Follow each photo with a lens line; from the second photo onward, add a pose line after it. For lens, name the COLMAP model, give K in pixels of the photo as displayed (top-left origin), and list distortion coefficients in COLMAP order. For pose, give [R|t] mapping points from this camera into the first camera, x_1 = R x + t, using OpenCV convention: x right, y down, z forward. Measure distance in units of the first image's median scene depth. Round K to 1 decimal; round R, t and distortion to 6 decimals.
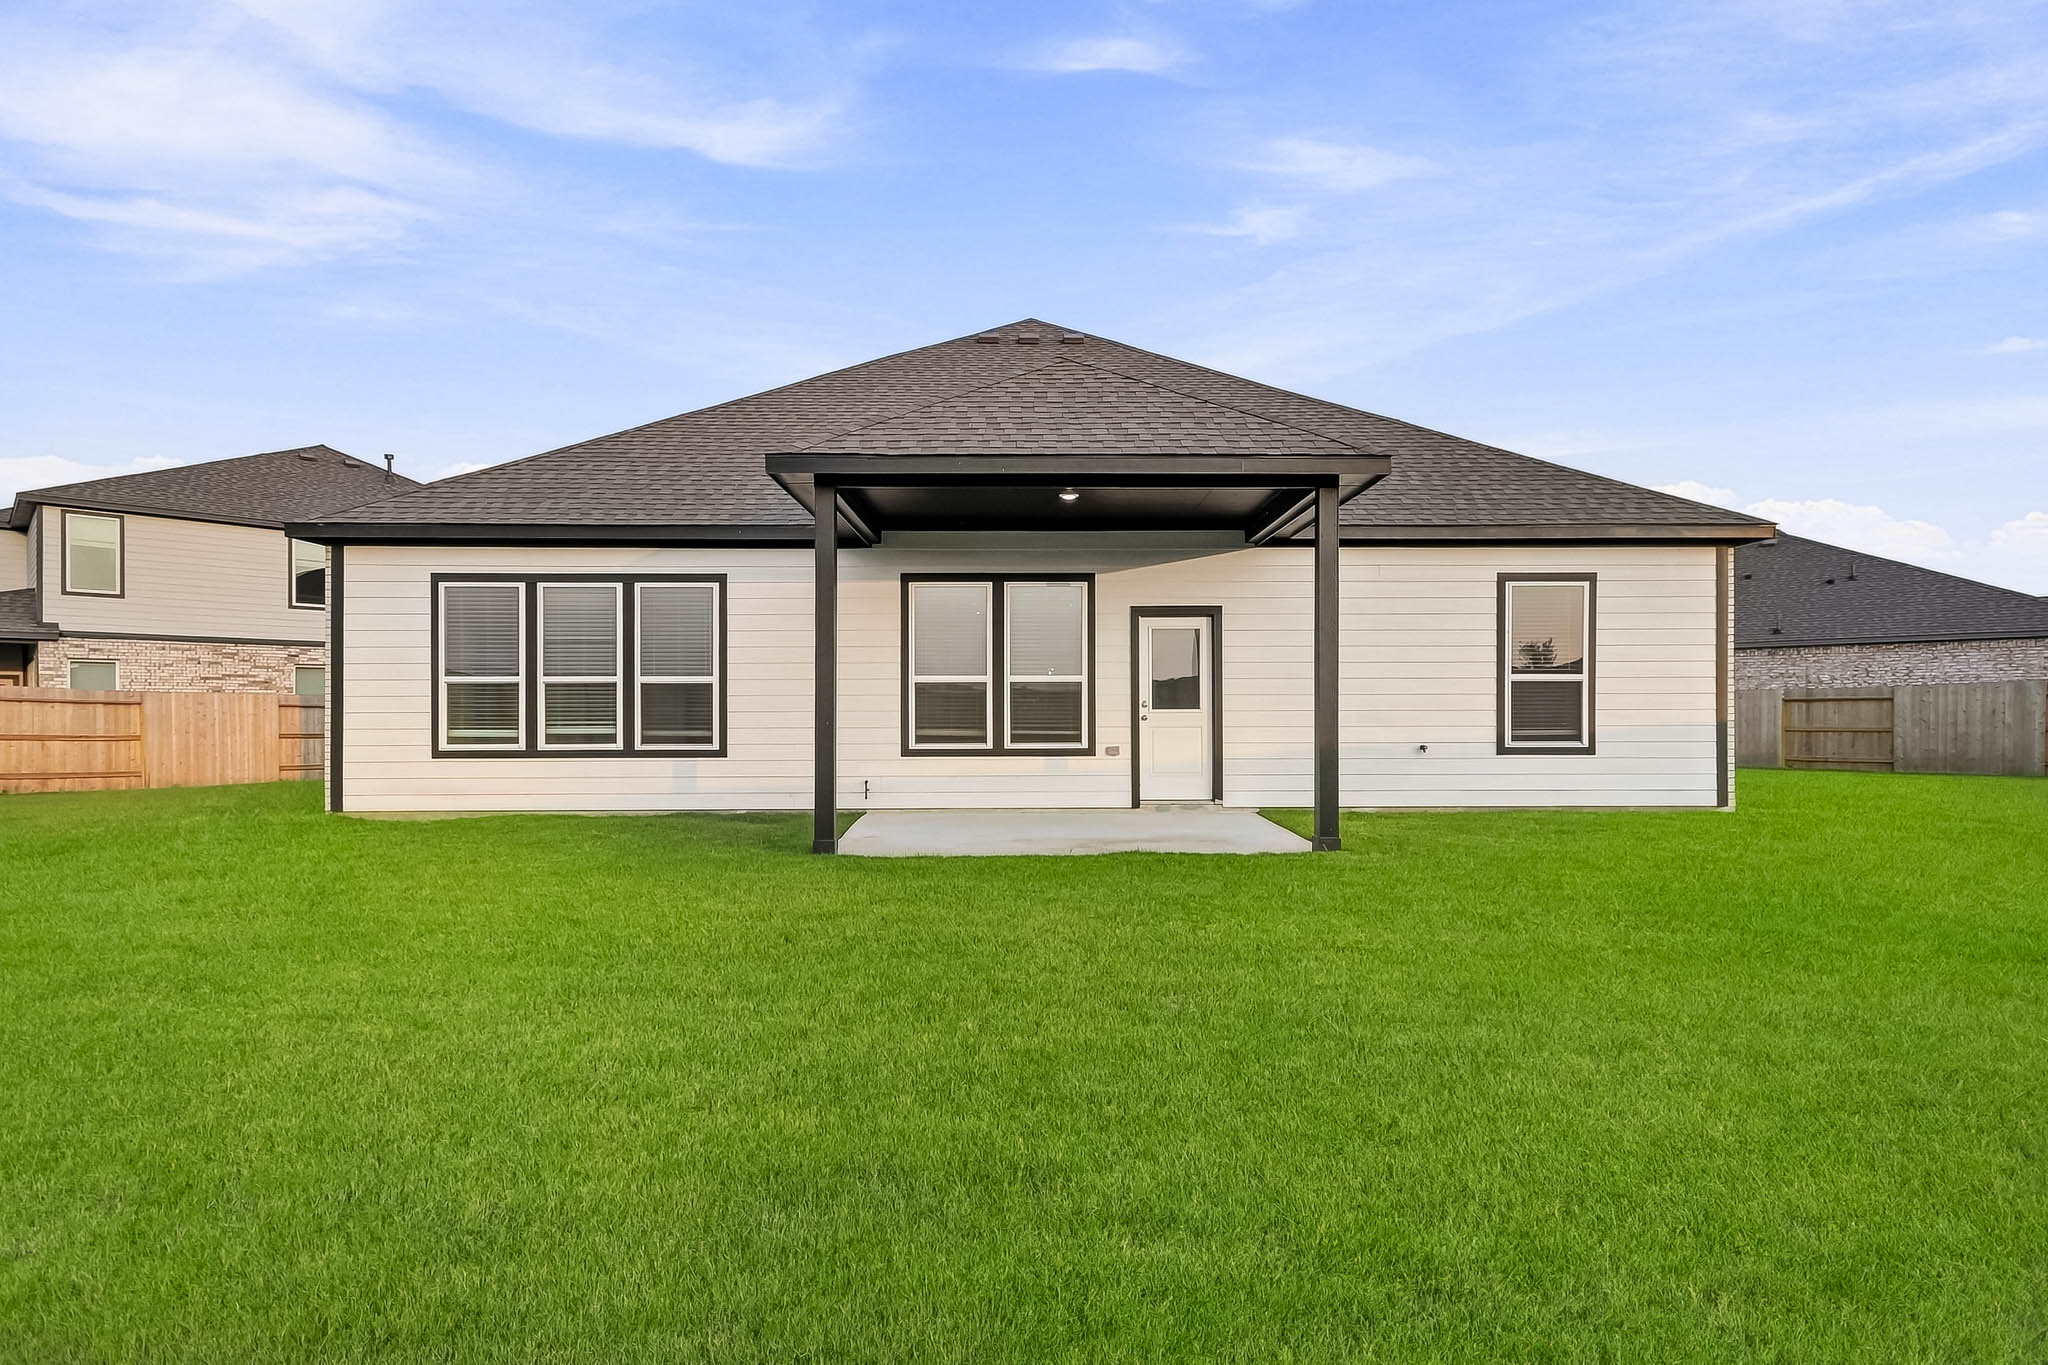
lens RADIAL K [[926.1, 0, 1079.5], [0, 926.1, 718.2], [0, 0, 1]] dist [0.013473, -0.000345]
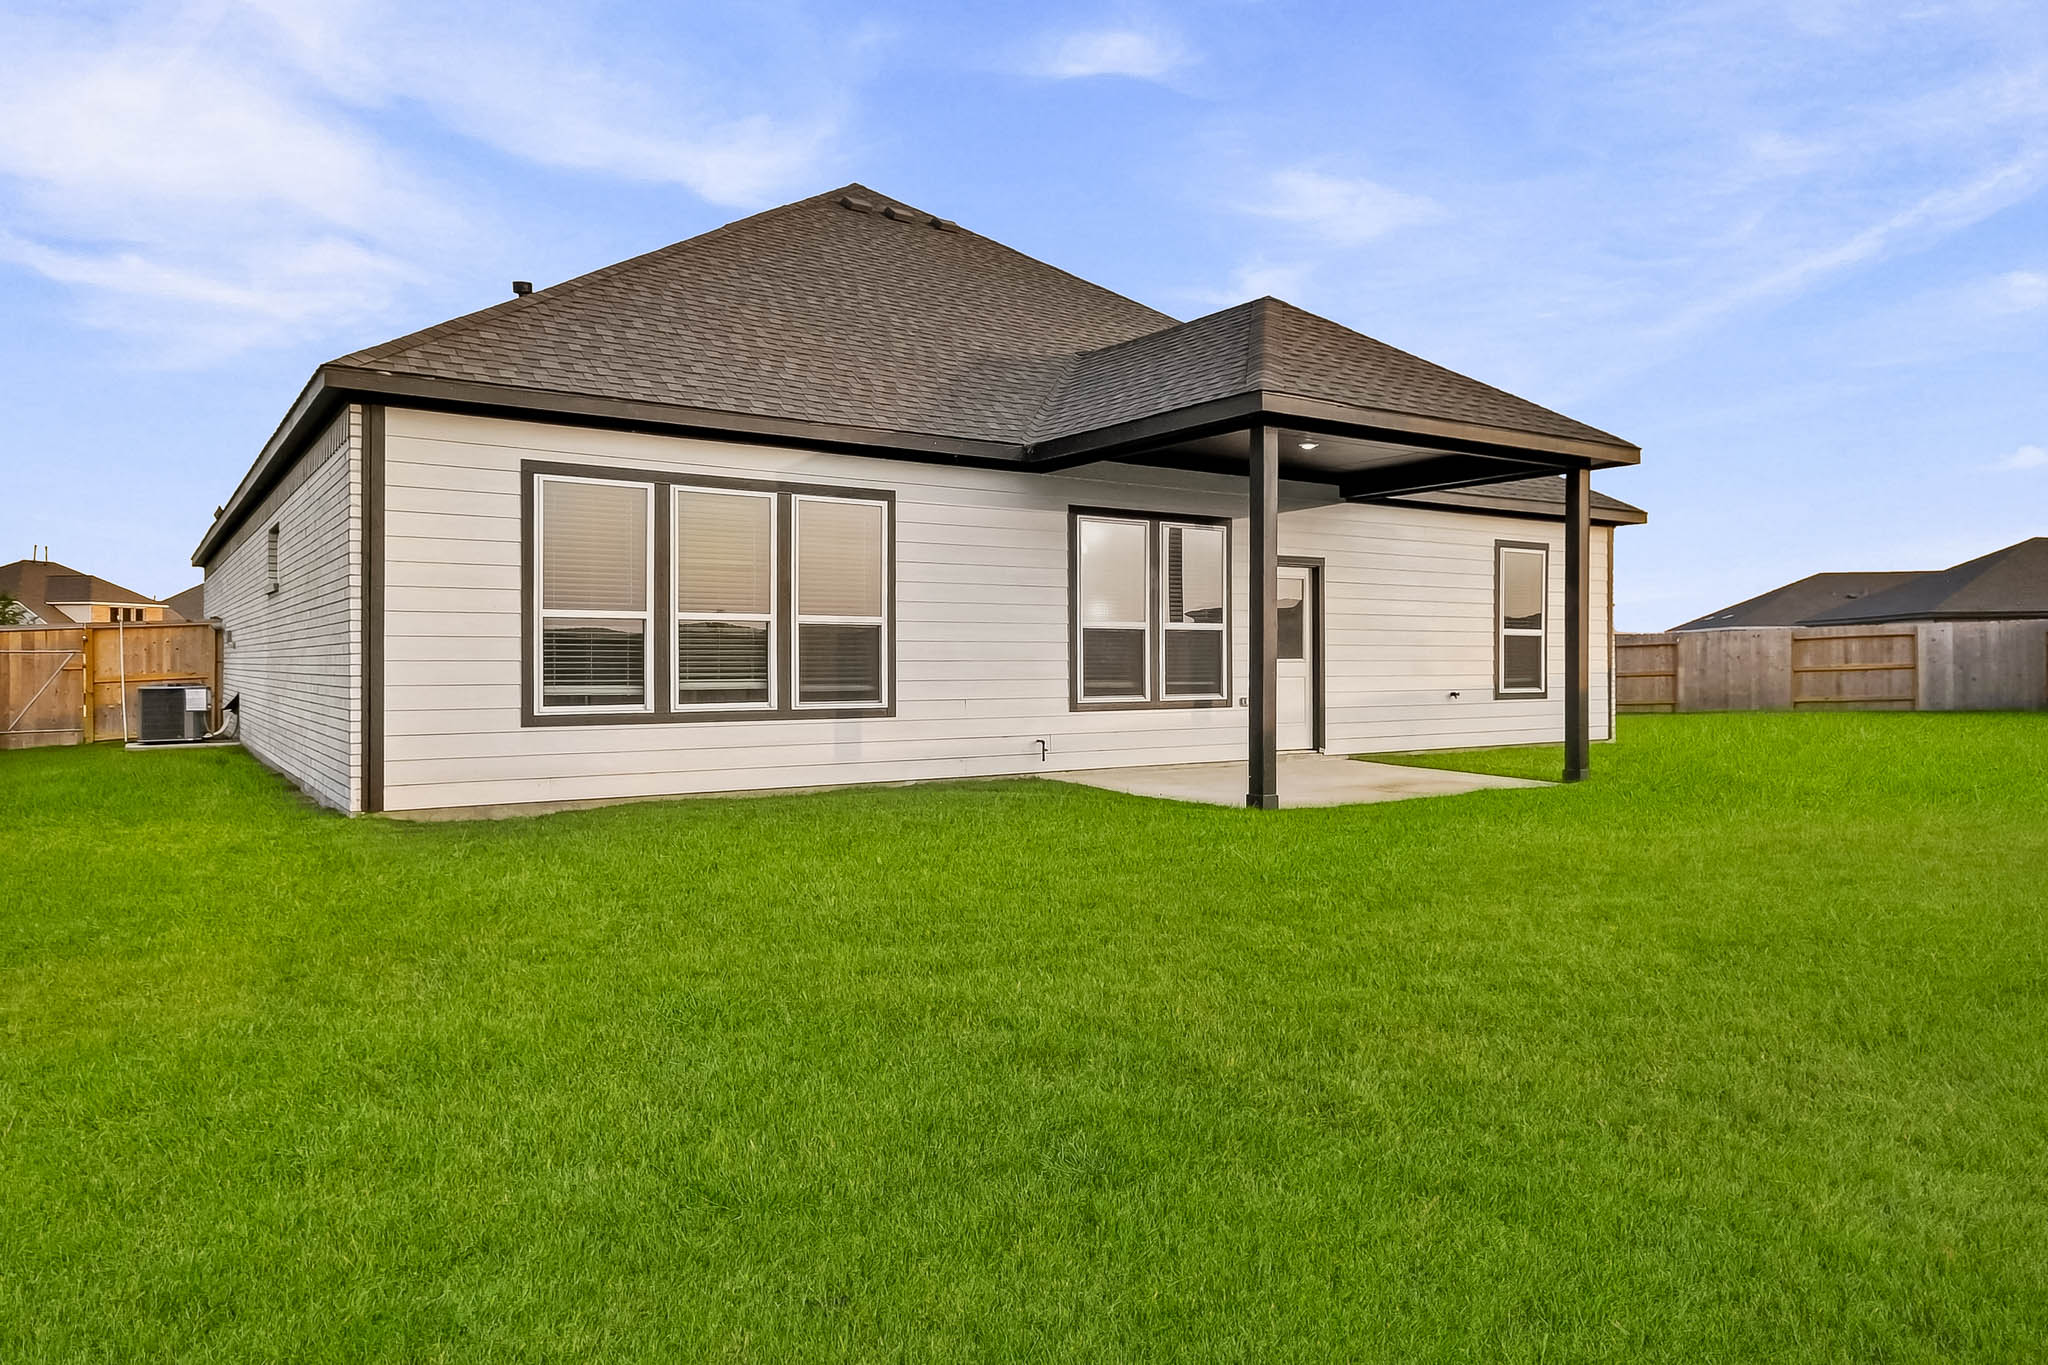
lens RADIAL K [[1271.3, 0, 1044.4], [0, 1271.3, 676.6], [0, 0, 1]] dist [0.020611, 0.001885]
pose [[0.841295, -0.004755, 0.540556, -0.860045], [0.002473, 0.999985, 0.004947, 0.001760], [-0.540571, -0.002825, 0.841294, -0.007212]]
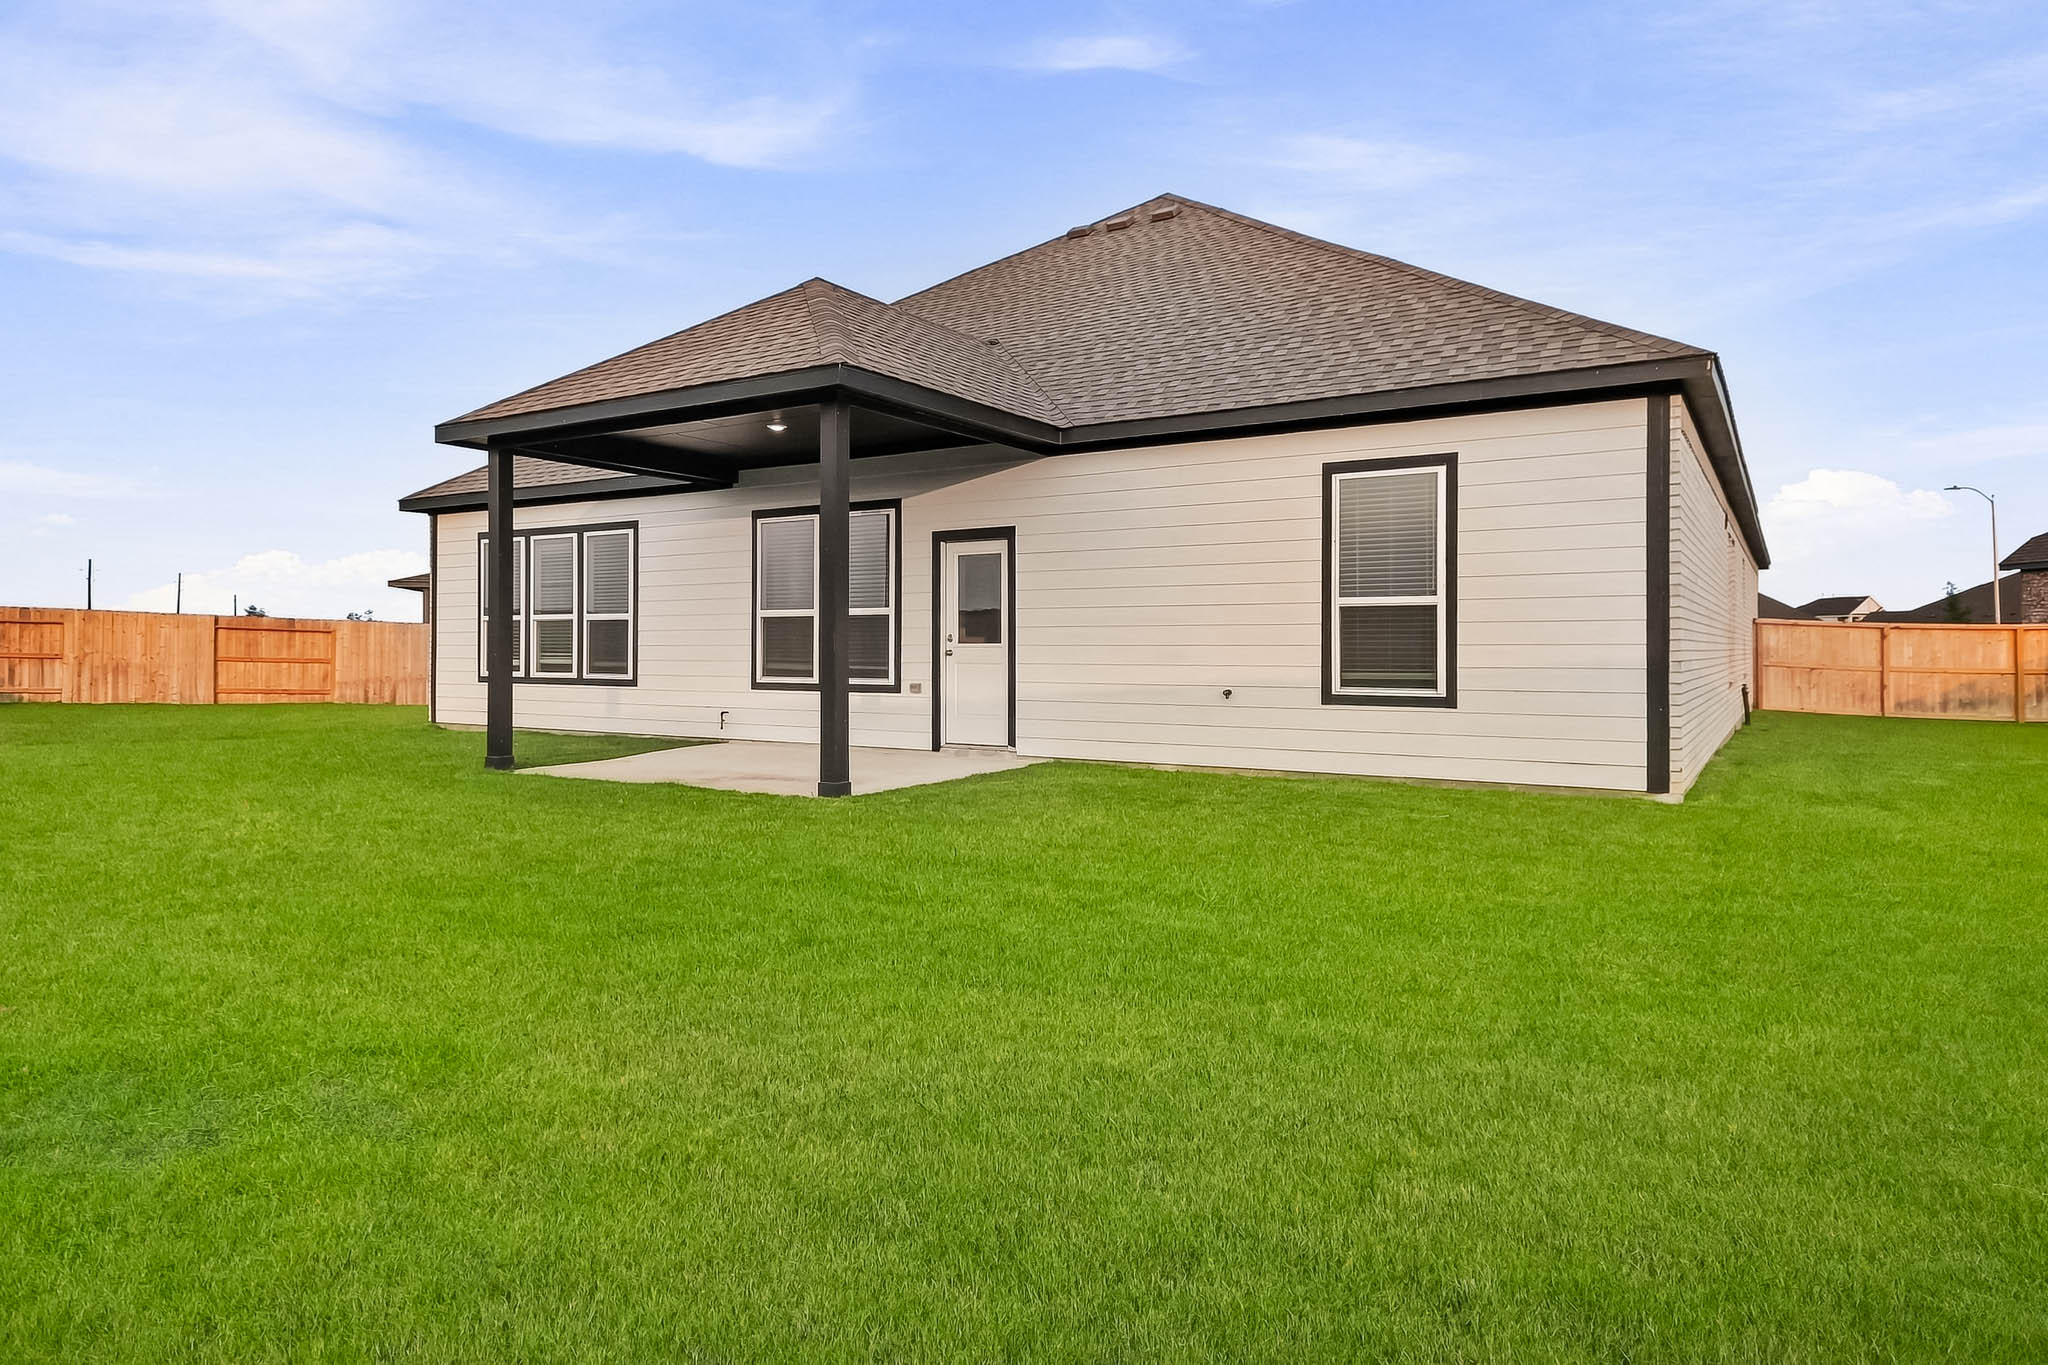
lens RADIAL K [[1271.3, 0, 1043.3], [0, 1271.3, 672.2], [0, 0, 1]] dist [0.020611, 0.001885]
pose [[0.830455, 0.013646, -0.556919, 0.850896], [-0.005351, 0.999849, 0.016521, -0.002526], [0.557061, -0.010740, 0.830402, 0.011501]]
